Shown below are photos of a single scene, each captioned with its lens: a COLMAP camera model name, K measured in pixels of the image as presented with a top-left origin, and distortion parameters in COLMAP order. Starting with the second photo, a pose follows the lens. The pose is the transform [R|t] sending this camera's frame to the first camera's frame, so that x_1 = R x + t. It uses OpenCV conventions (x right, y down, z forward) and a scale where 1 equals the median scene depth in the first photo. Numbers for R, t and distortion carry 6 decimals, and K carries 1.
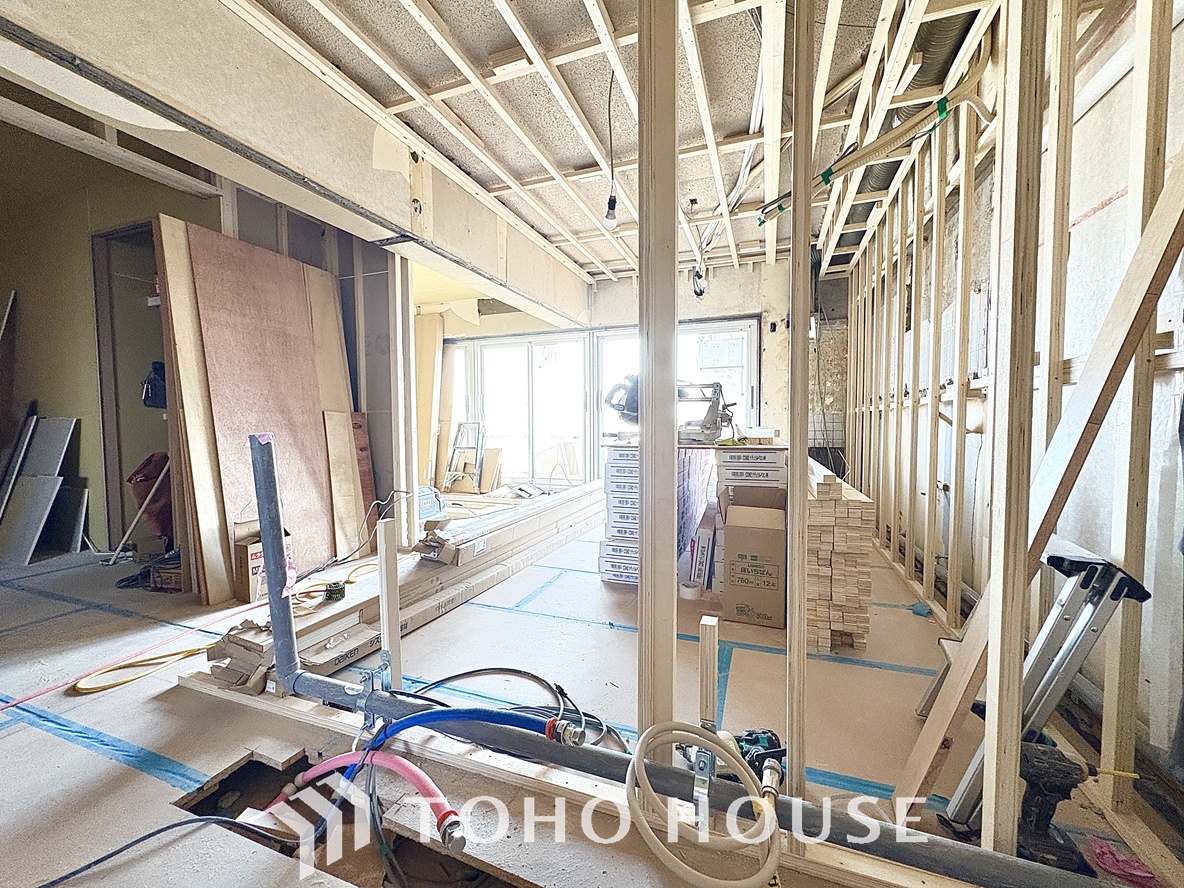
lens RADIAL K [[472.1, 0, 592.9], [0, 472.1, 441.7], [0, 0, 1]] dist [-0.002310, 0.000464]
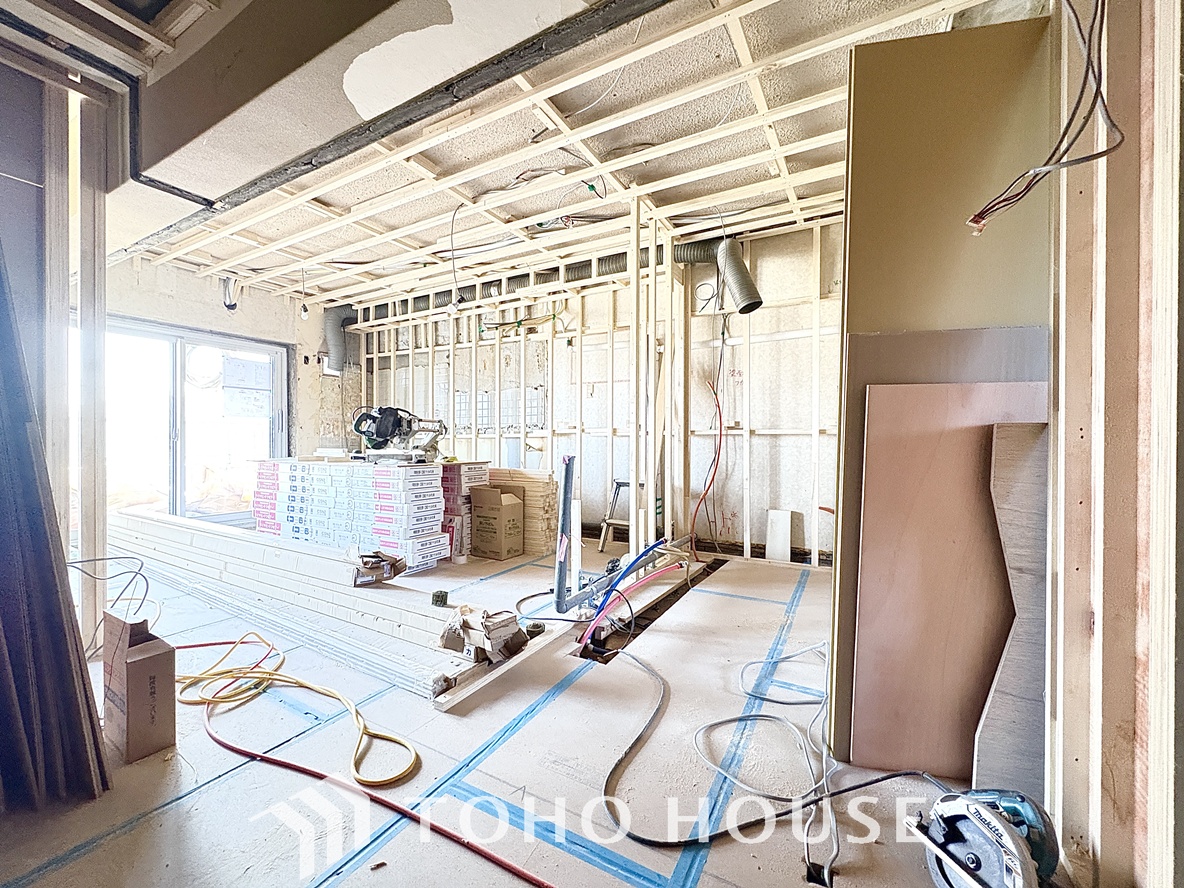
lens RADIAL K [[472.1, 0, 594.0], [0, 472.1, 444.4], [0, 0, 1]] dist [-0.002310, 0.000464]
pose [[0.154390, -0.000181, 0.988010, -1.058635], [0.040654, 0.999154, -0.006170, -0.017546], [-0.987173, 0.041119, 0.154266, 0.295837]]
